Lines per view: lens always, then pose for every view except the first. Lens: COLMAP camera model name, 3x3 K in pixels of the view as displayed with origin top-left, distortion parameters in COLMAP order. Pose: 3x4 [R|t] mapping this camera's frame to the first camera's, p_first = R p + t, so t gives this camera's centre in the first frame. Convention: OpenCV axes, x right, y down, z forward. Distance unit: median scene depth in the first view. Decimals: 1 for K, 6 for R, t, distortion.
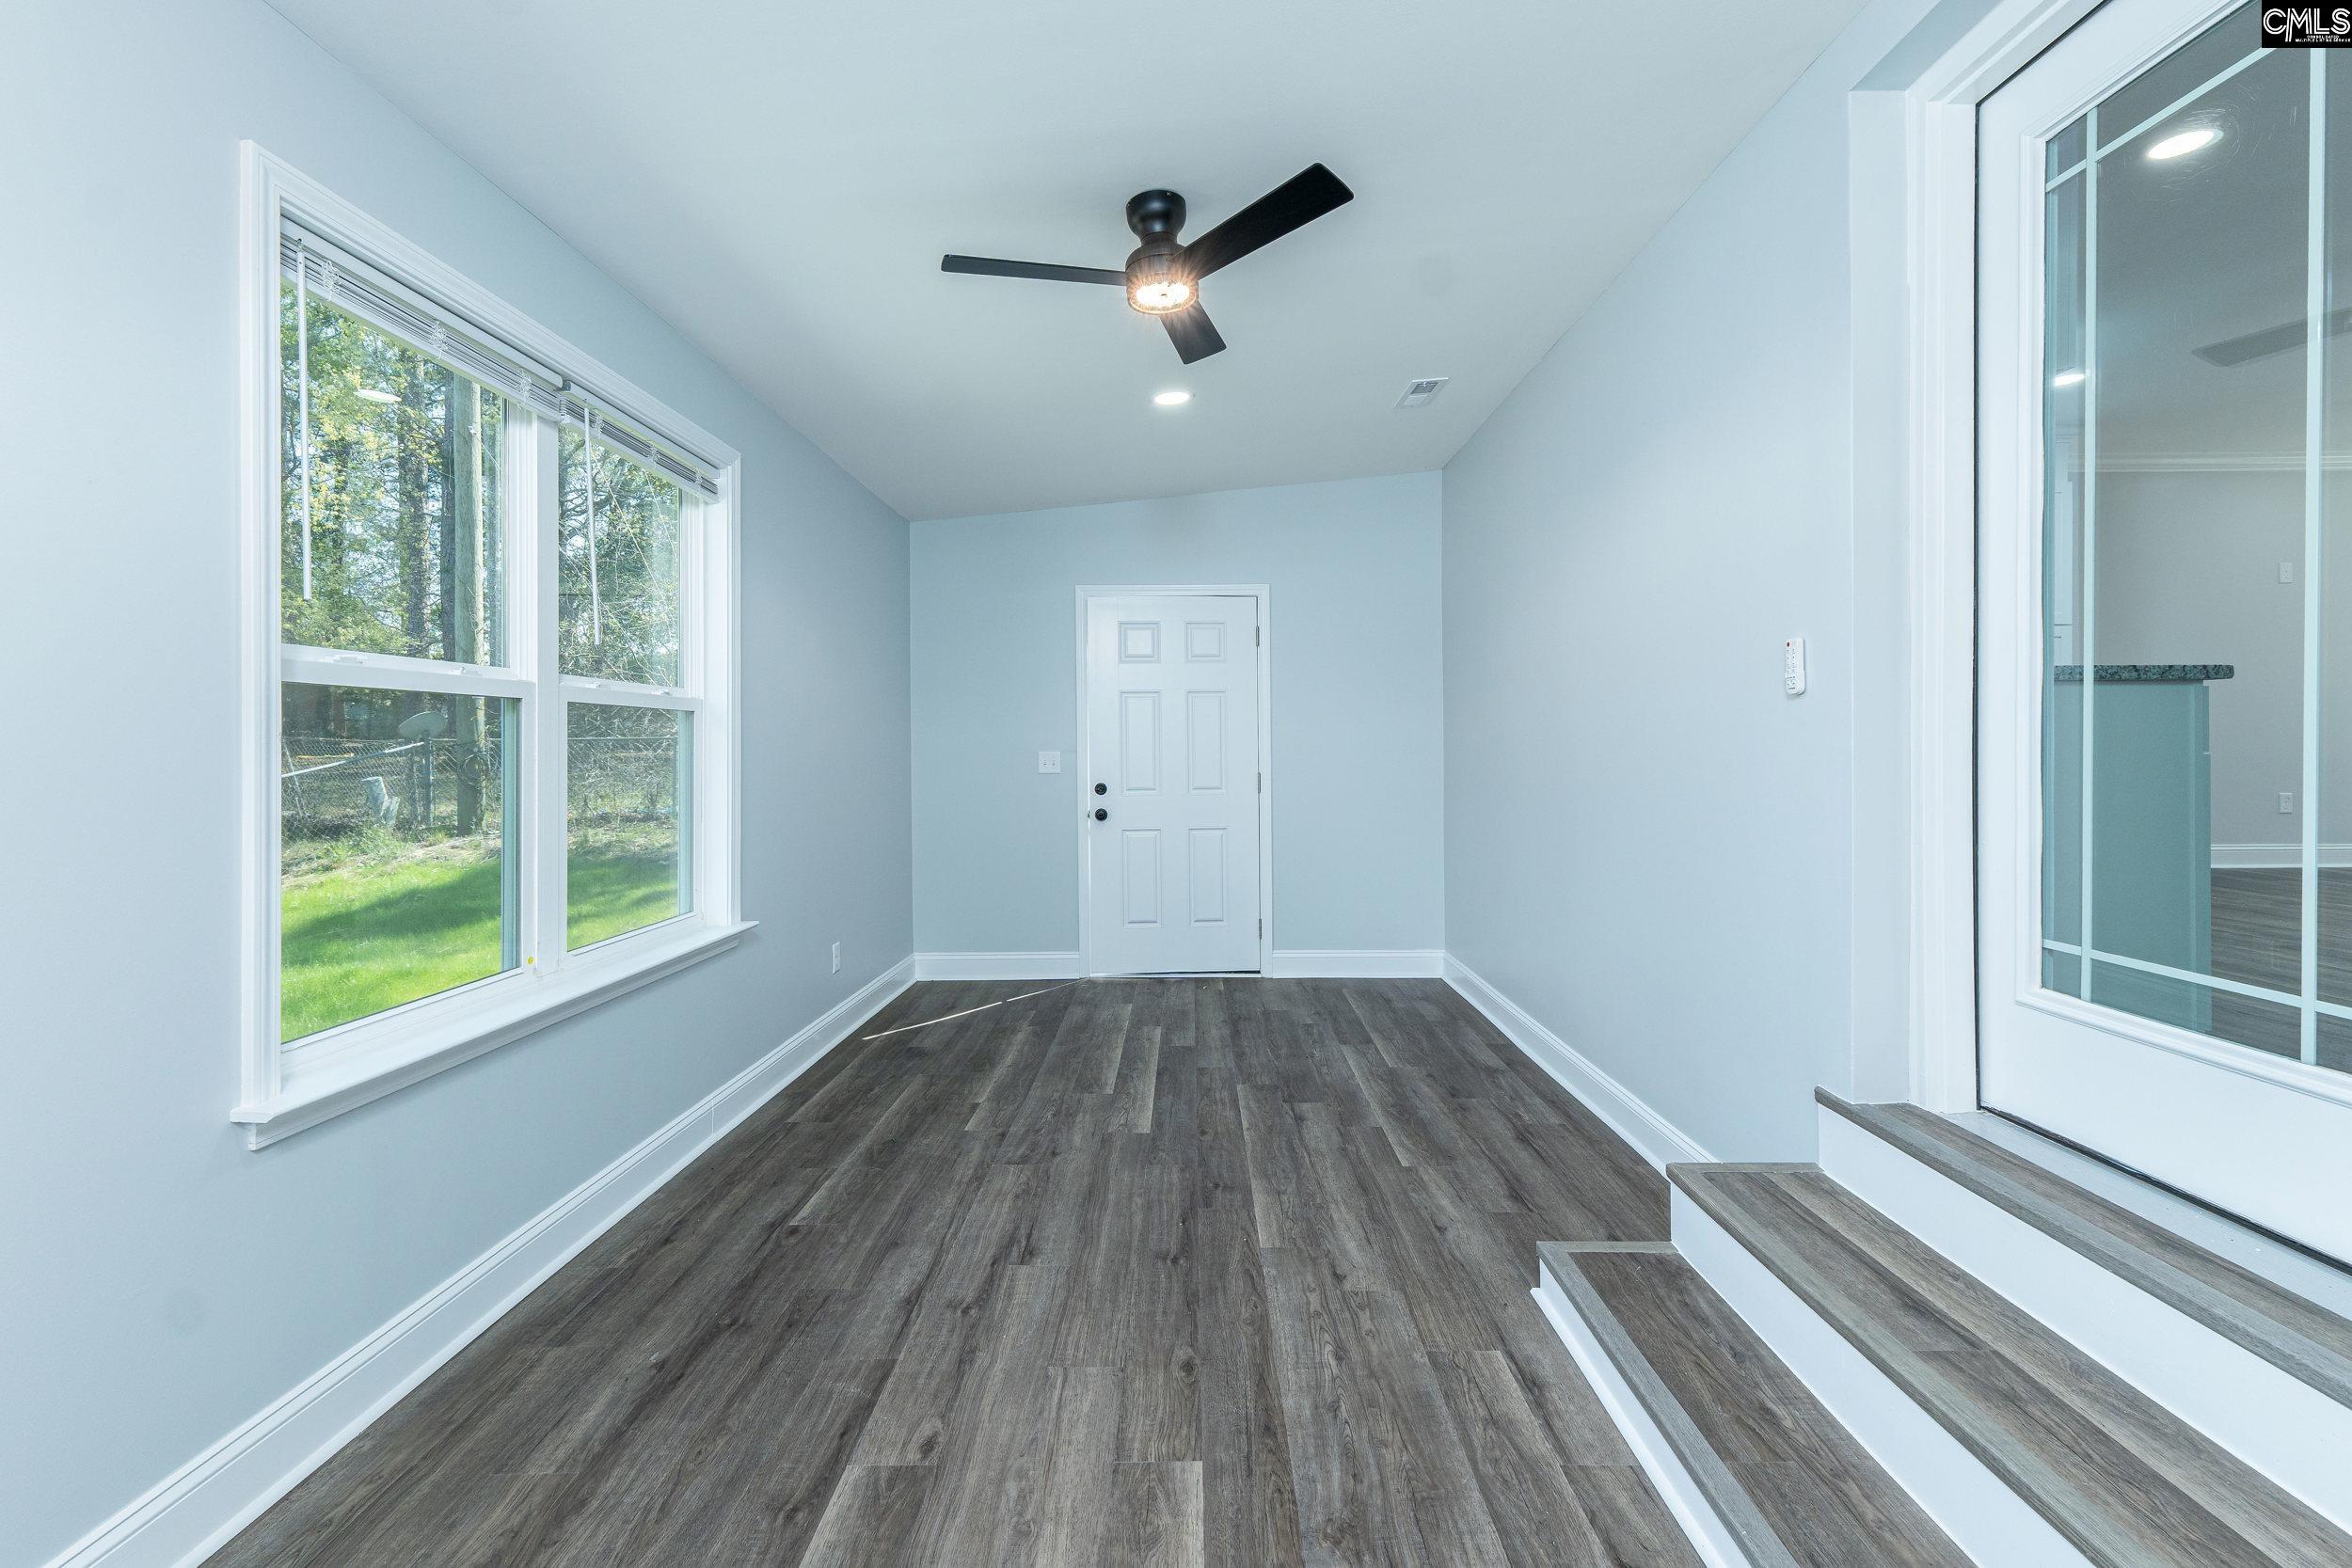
lens RADIAL K [[1009.7, 0, 1191.6], [0, 1009.7, 750.2], [0, 0, 1]] dist [0.004939, 0.000421]
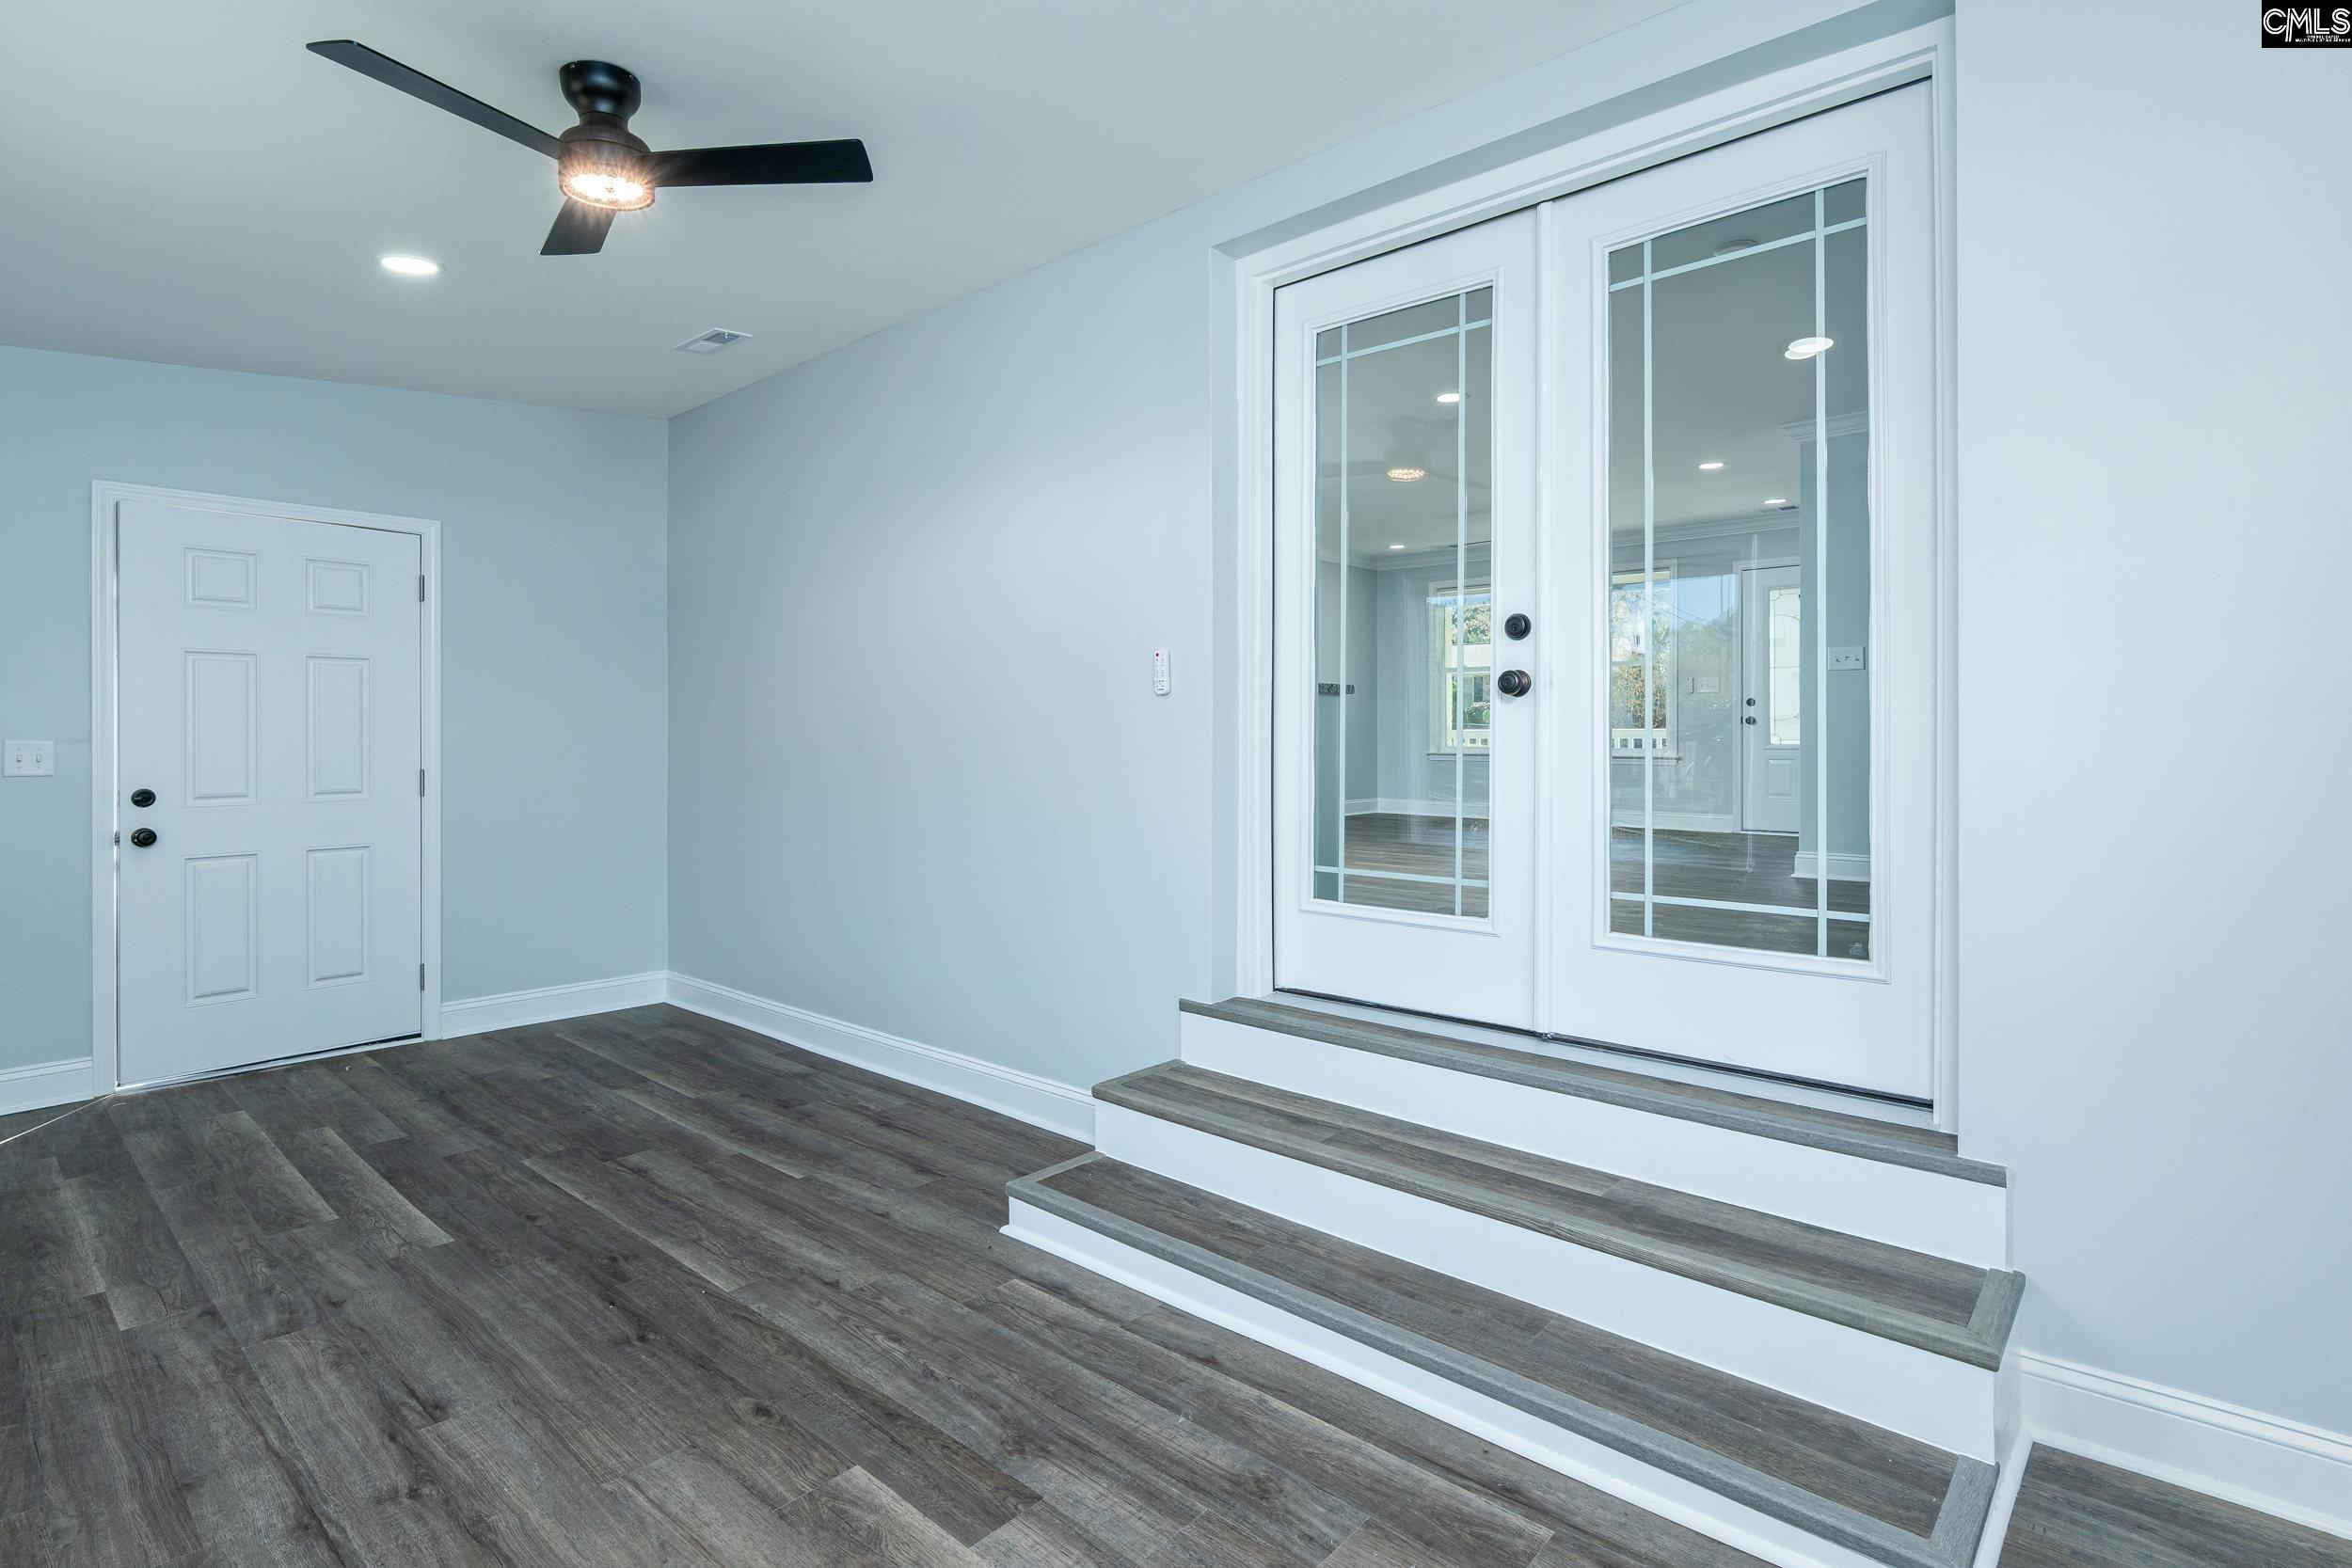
lens RADIAL K [[1144.0, 0, 1190.6], [0, 1144.0, 734.0], [0, 0, 1]] dist [-0.008522, -0.000139]
pose [[0.658641, 0.006893, 0.752426, -0.413475], [-0.000786, 0.999964, -0.008473, 0.005869], [-0.752457, 0.004989, 0.658623, 0.023322]]
